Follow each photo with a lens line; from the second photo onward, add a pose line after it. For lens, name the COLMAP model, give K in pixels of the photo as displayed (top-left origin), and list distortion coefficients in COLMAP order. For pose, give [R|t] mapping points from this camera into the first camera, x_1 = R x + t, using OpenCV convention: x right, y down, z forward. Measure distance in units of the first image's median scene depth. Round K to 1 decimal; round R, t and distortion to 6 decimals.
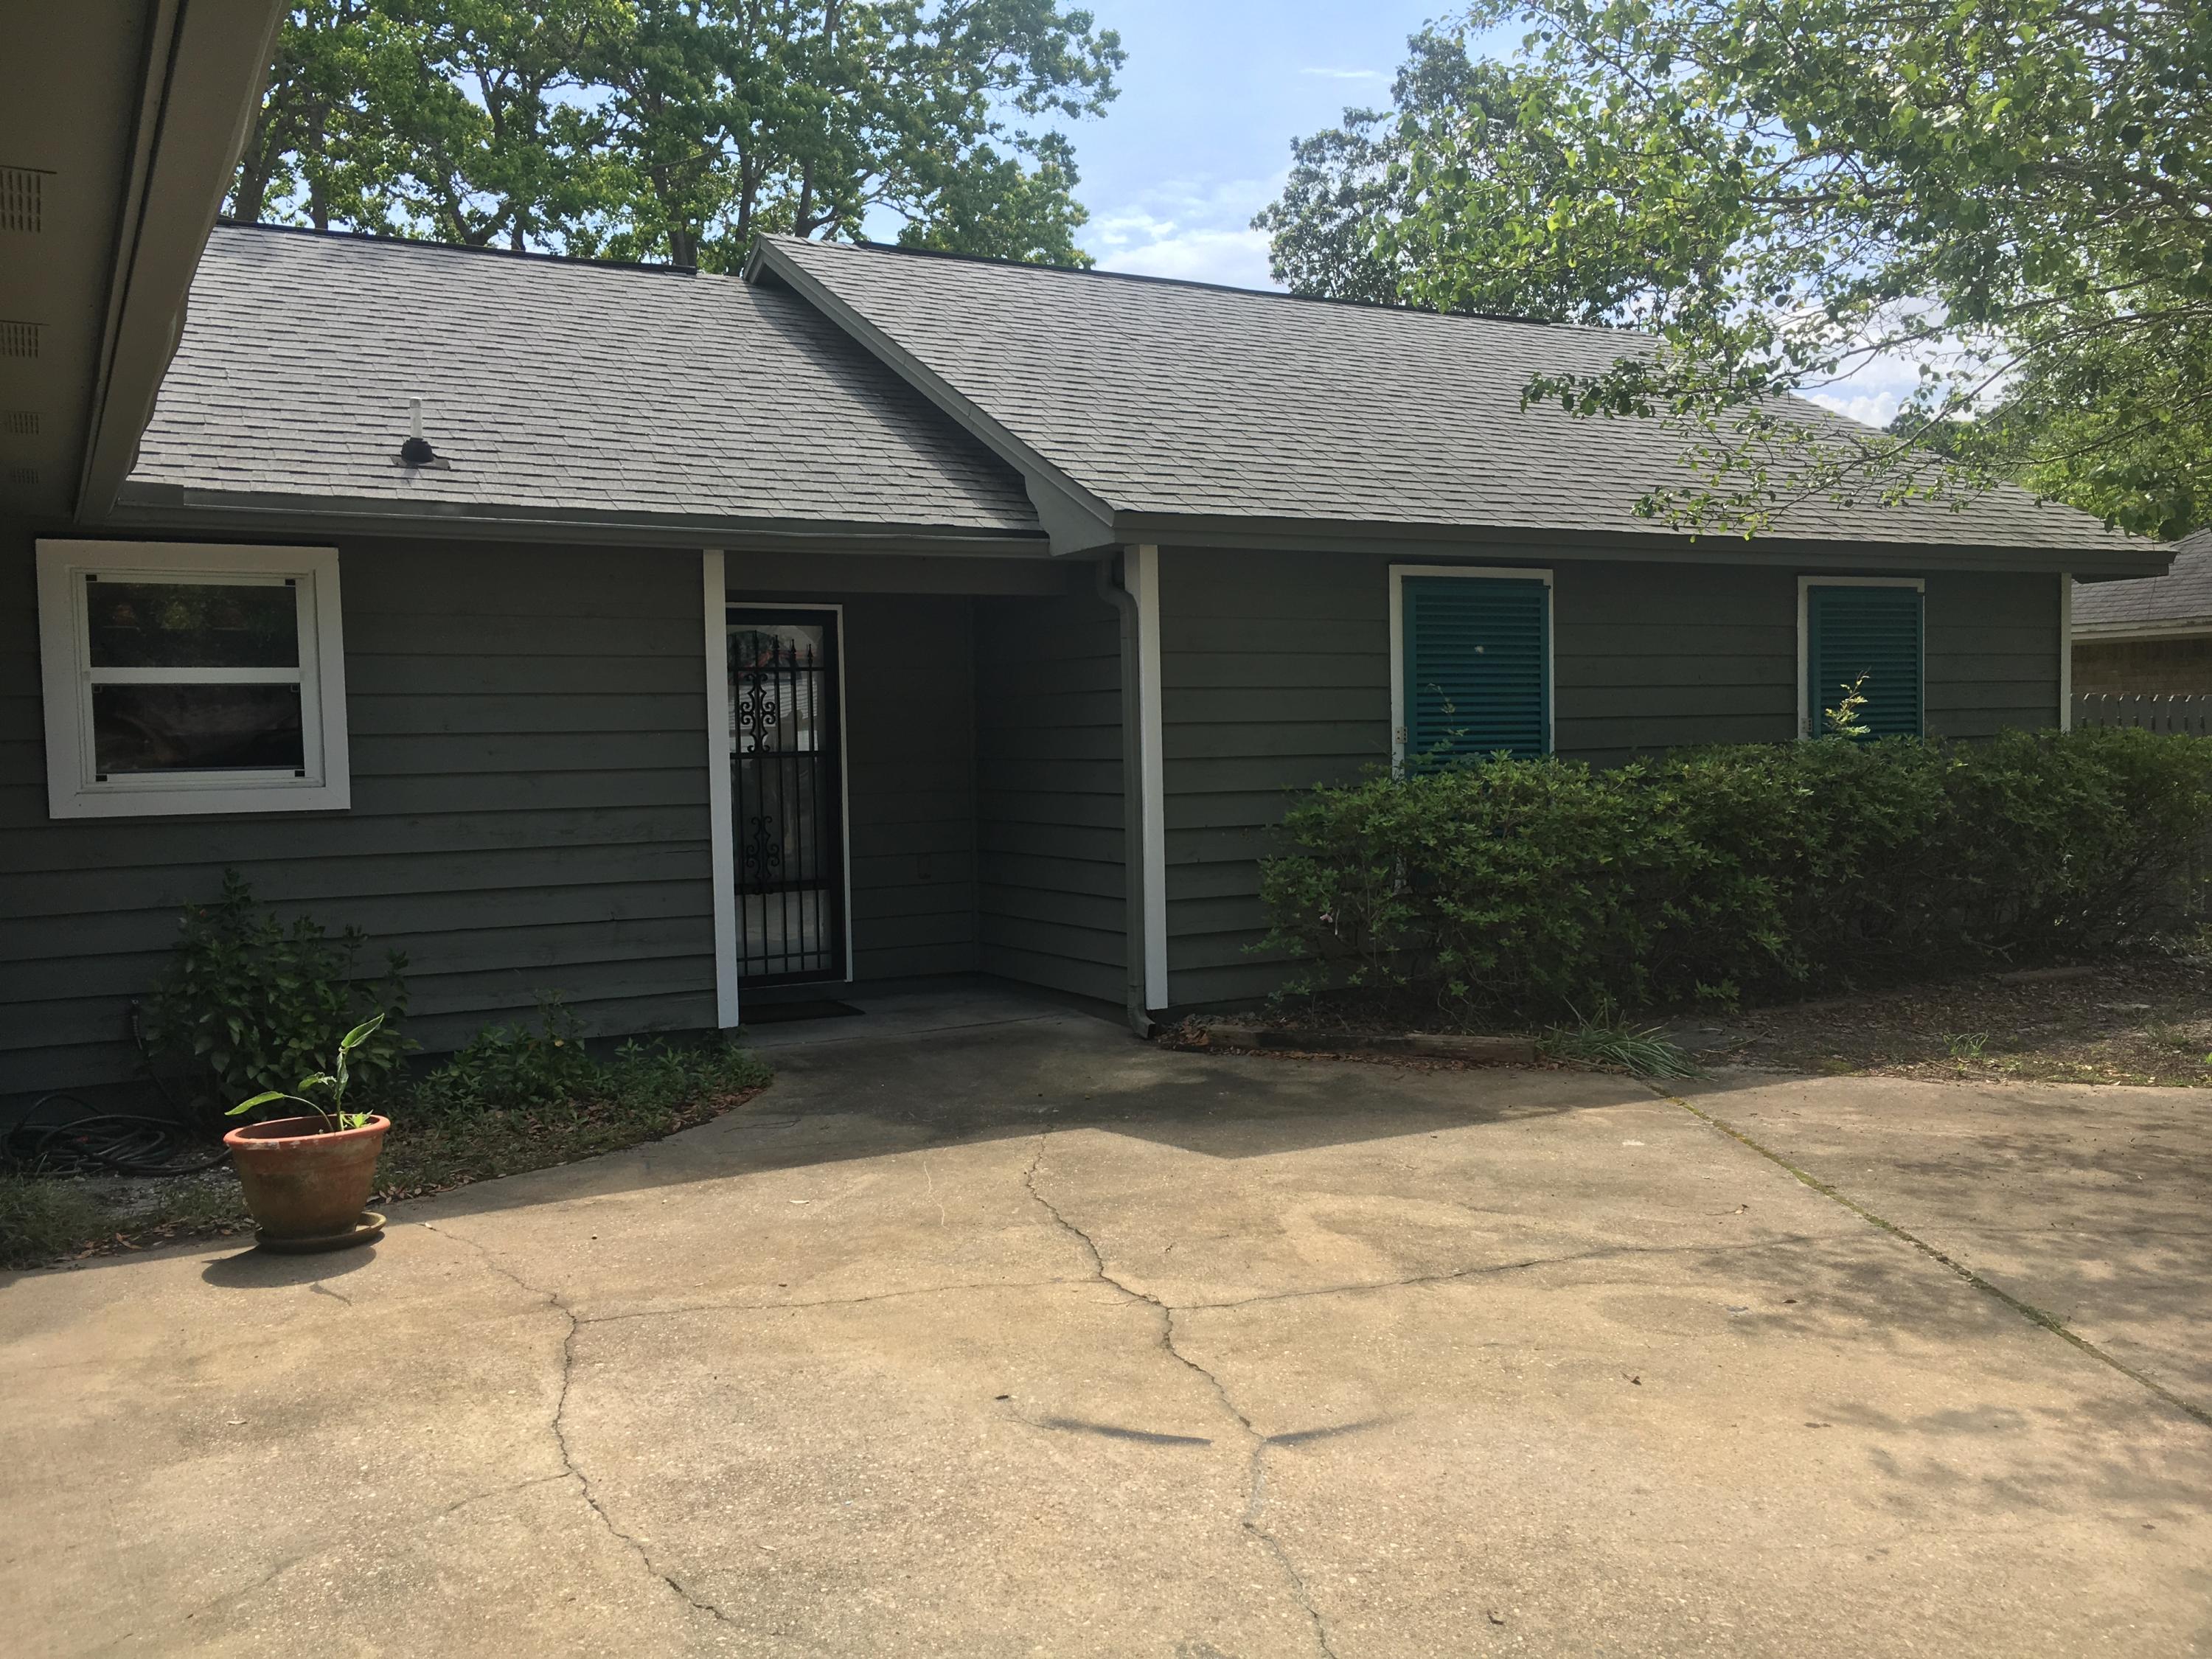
lens RADIAL K [[1915.1, 0, 1109.2], [0, 1915.1, 832.2], [0, 0, 1]] dist [0.073702, -0.110575]
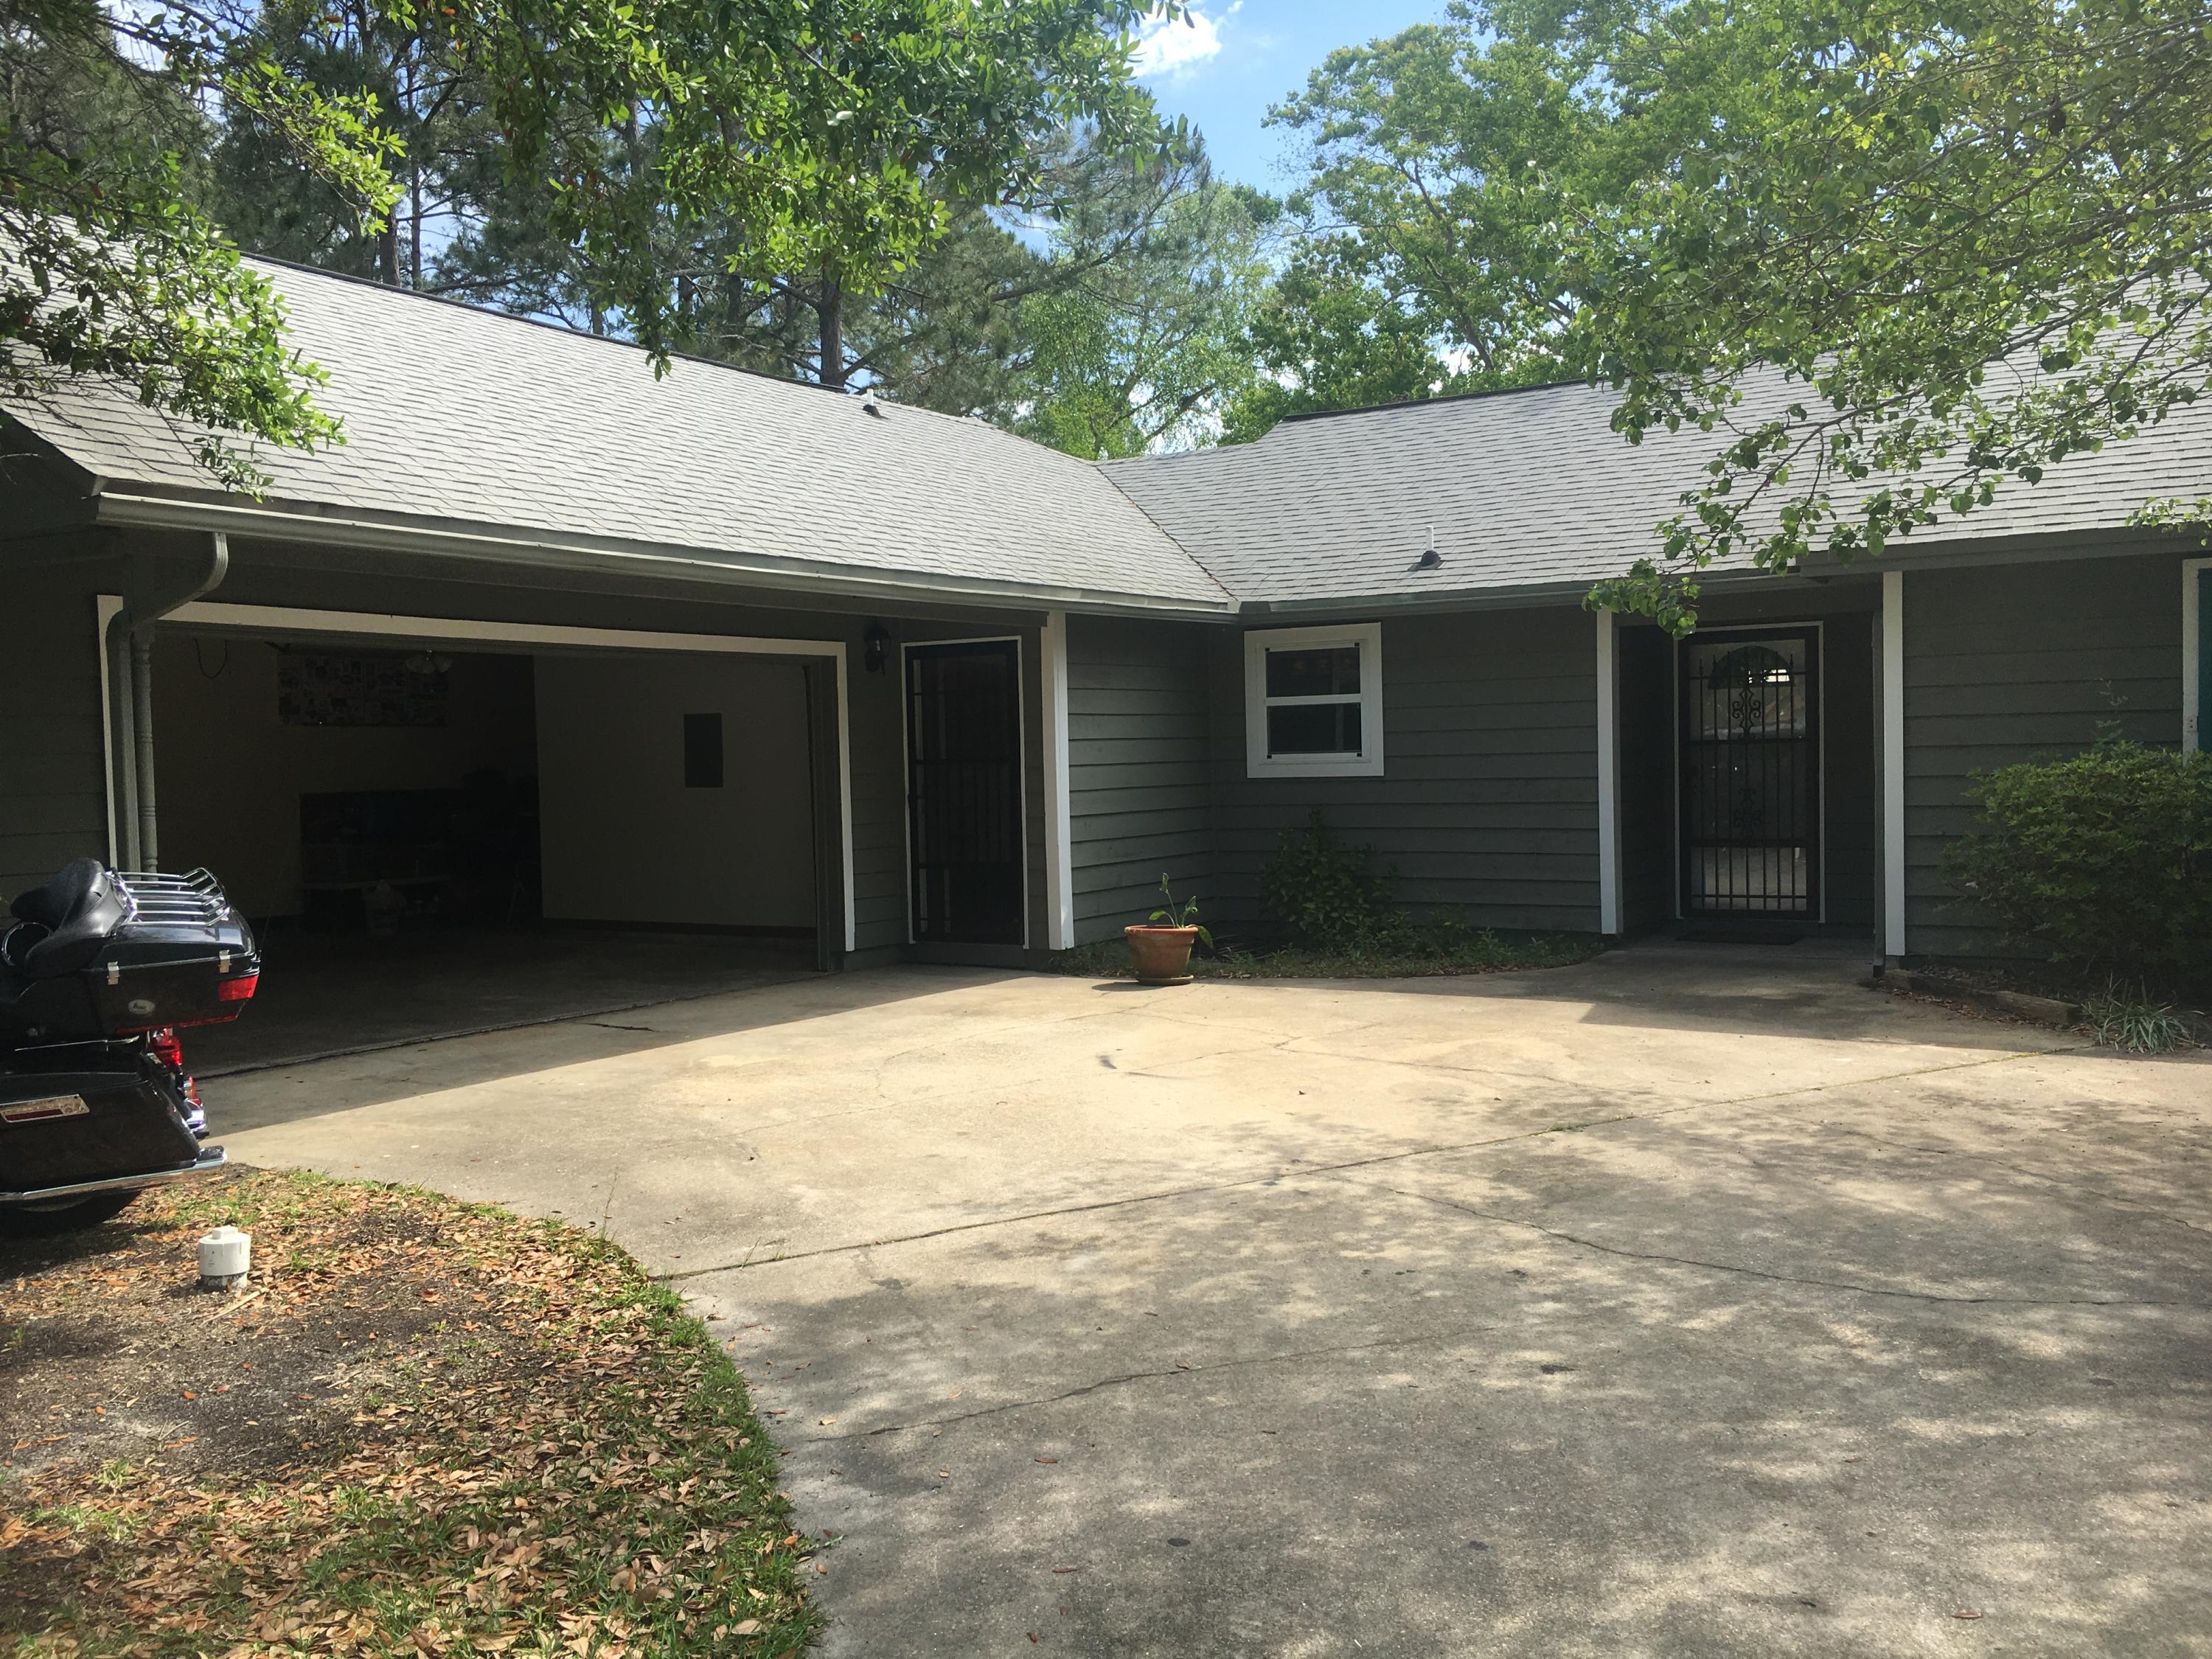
lens RADIAL K [[1915.1, 0, 1107.5], [0, 1915.1, 834.4], [0, 0, 1]] dist [0.073702, -0.110575]
pose [[0.454469, 0.039345, -0.889893, 1.010544], [-0.031626, 0.999107, 0.028022, -0.000058], [0.890201, 0.015409, 0.455308, 0.021325]]
